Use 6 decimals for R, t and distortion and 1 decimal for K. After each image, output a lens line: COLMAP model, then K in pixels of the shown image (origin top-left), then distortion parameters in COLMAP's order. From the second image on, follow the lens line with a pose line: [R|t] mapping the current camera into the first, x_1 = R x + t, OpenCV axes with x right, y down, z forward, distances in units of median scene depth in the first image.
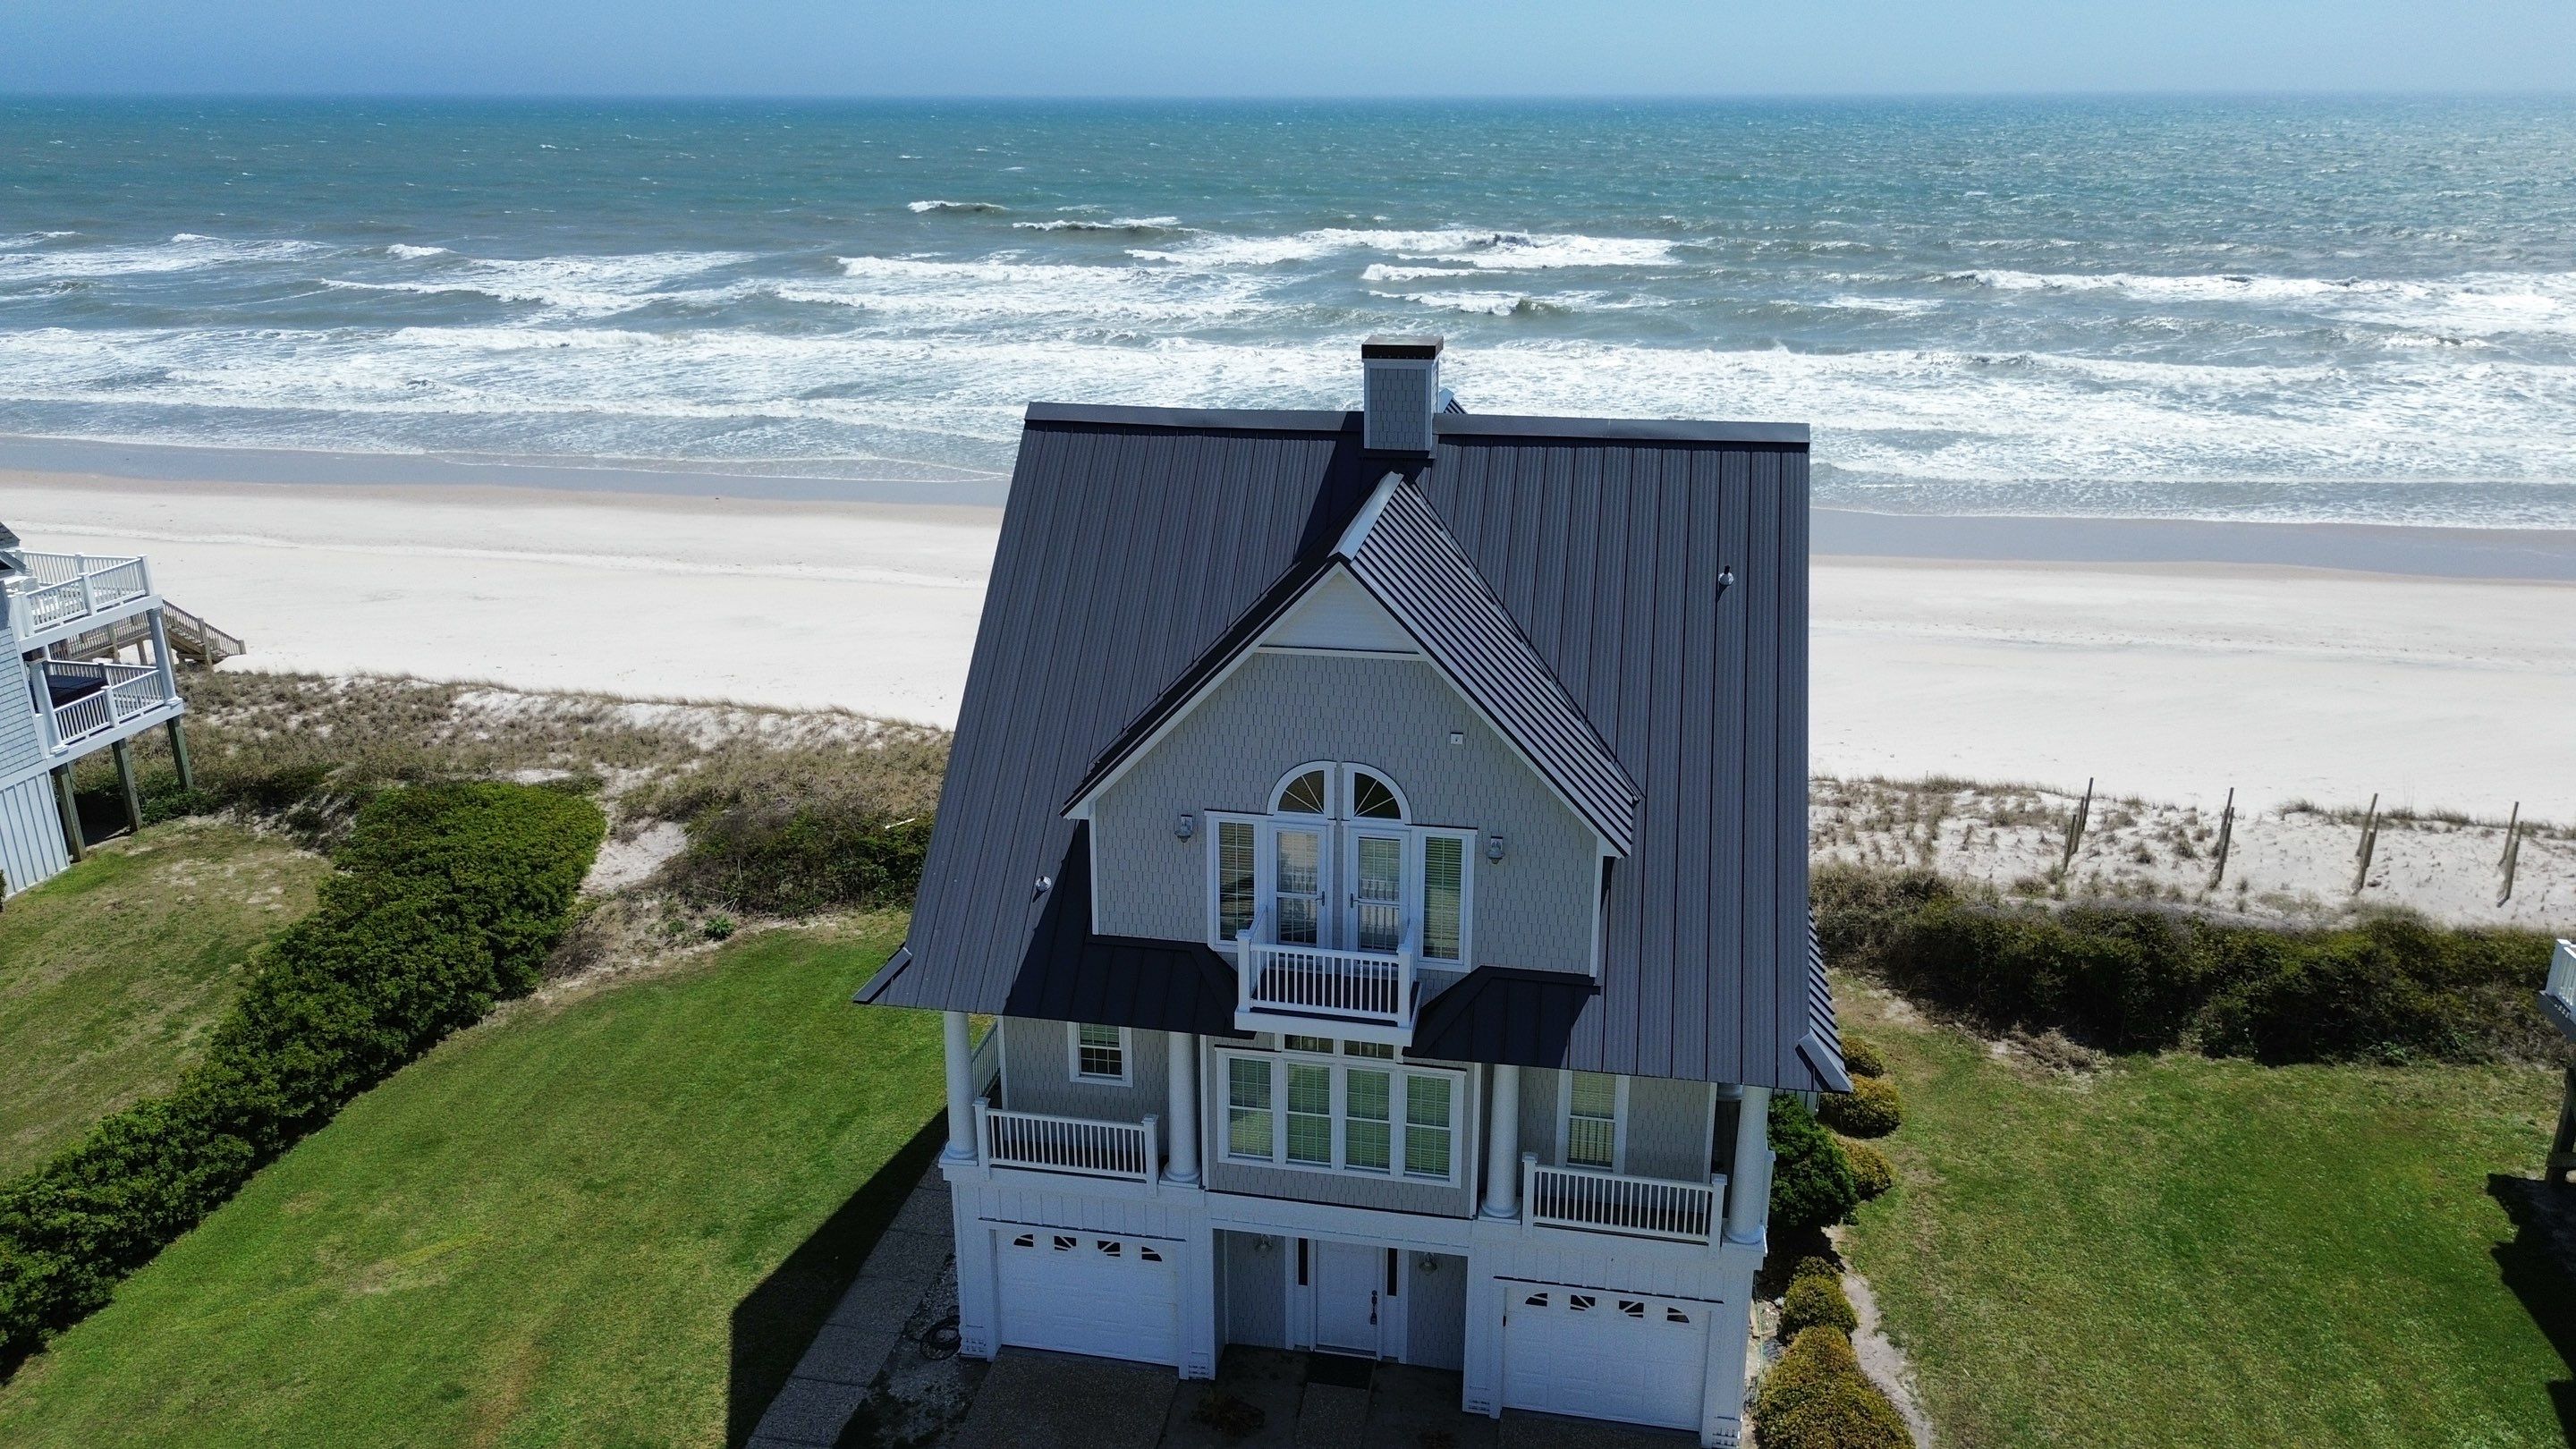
lens RADIAL K [[1828.9, 0, 1288.0], [0, 1828.9, 724.5], [0, 0, 1]] dist [0.001746, -0.004628]
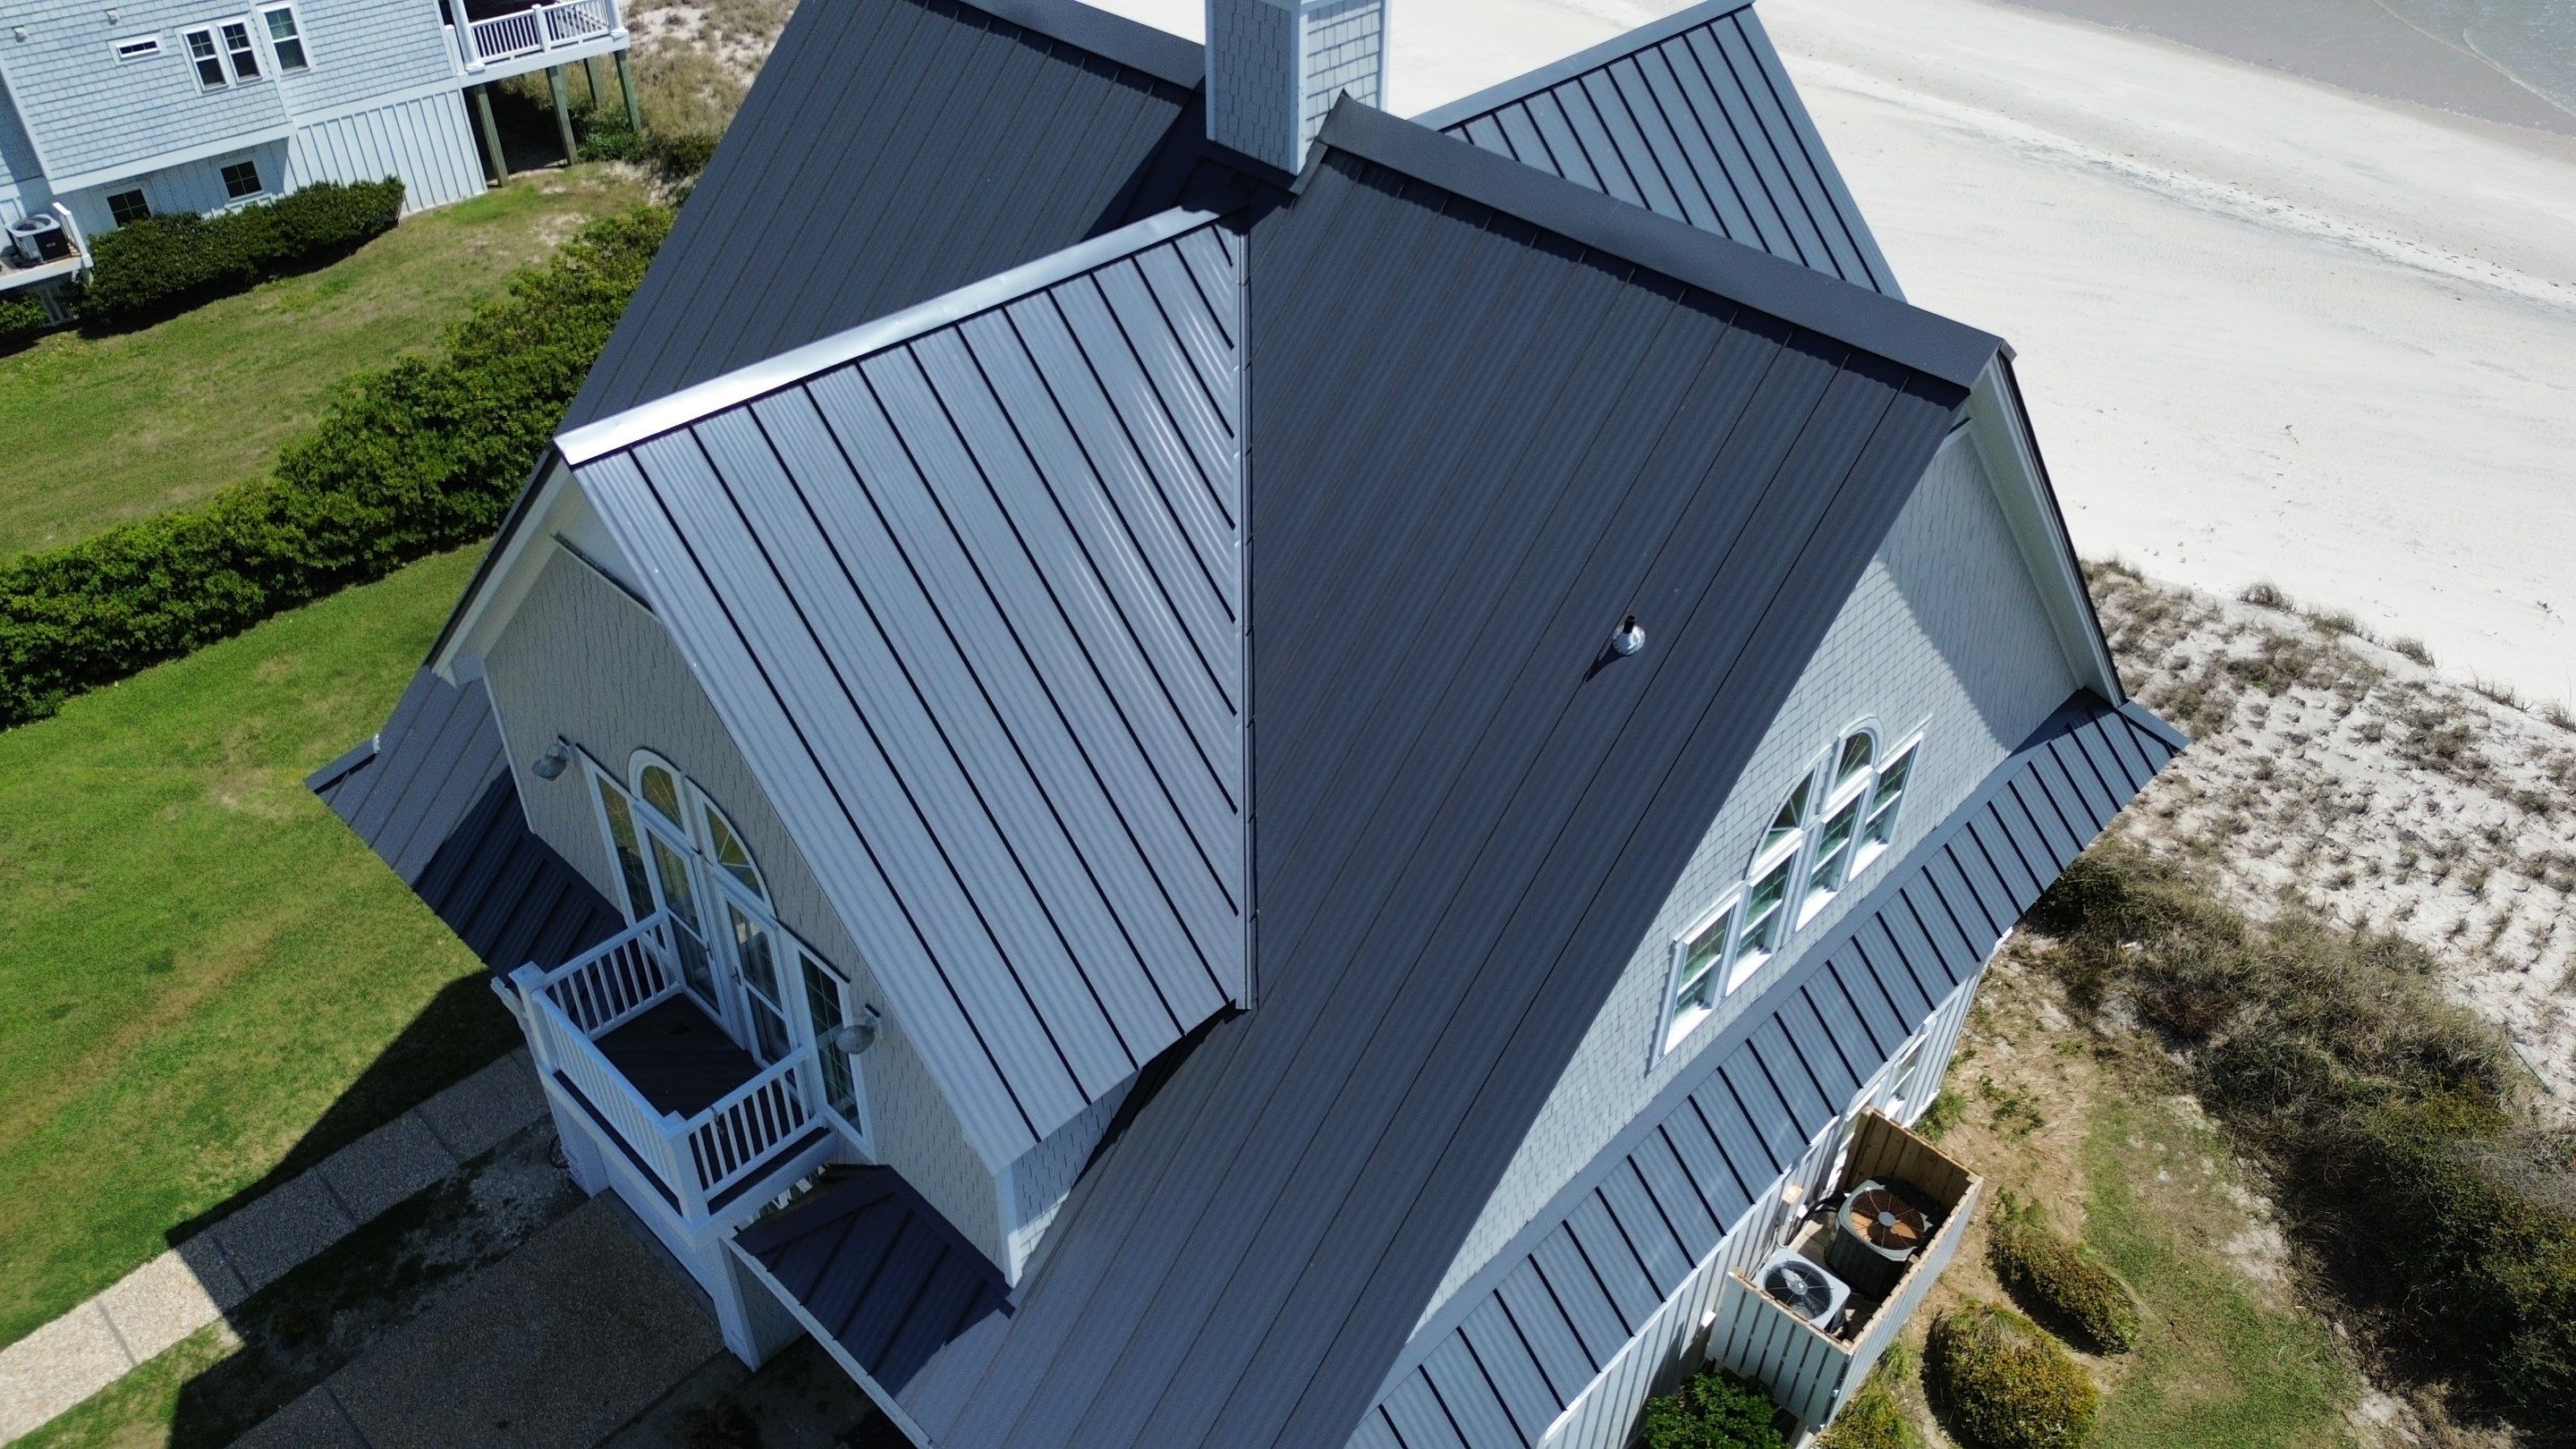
lens RADIAL K [[1828.9, 0, 1288.0], [0, 1828.9, 724.5], [0, 0, 1]] dist [0.001746, -0.004628]
pose [[0.837871, 0.363368, -0.407352, 0.278134], [-0.211008, 0.903837, 0.372230, -0.163701], [0.503436, -0.225926, 0.833972, 0.435586]]
